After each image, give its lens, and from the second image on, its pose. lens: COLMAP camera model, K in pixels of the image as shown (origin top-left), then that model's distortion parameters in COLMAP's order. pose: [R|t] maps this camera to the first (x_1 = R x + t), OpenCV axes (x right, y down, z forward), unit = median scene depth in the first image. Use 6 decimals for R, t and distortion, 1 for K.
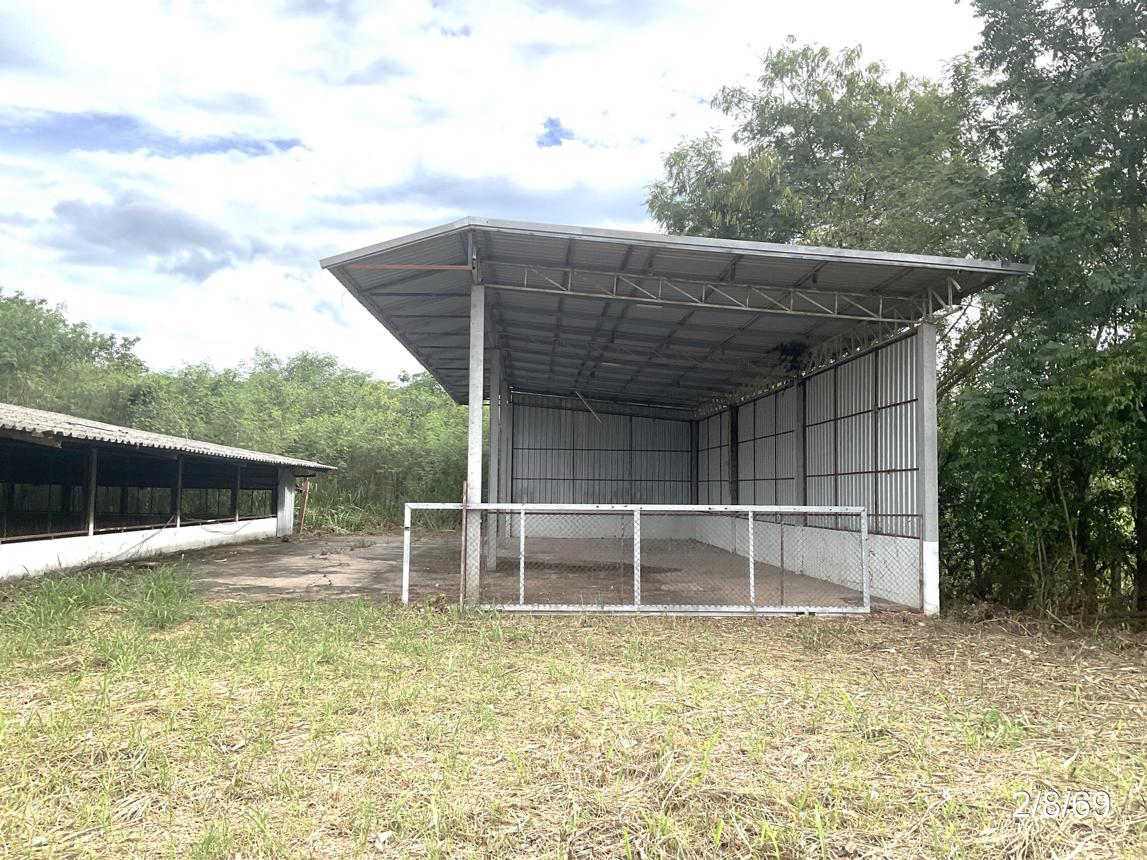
lens RADIAL K [[951.8, 0, 575.2], [0, 951.8, 429.8], [0, 0, 1]] dist [-0.006656, -0.016083]
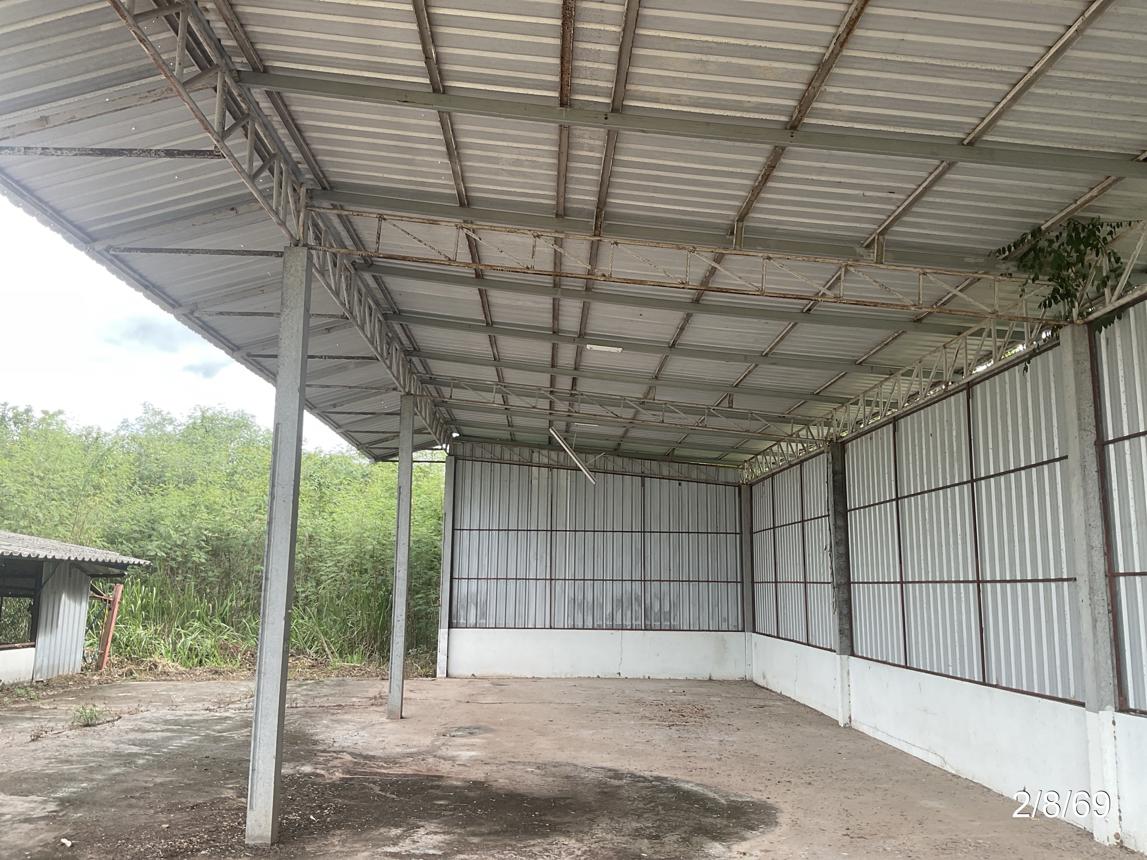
lens RADIAL K [[951.8, 0, 571.1], [0, 951.8, 431.9], [0, 0, 1]] dist [-0.006656, -0.016083]
pose [[0.999937, -0.004078, -0.010490, 0.017892], [0.003019, 0.995074, -0.099090, 0.017936], [0.010842, 0.099052, 0.995023, 0.374891]]
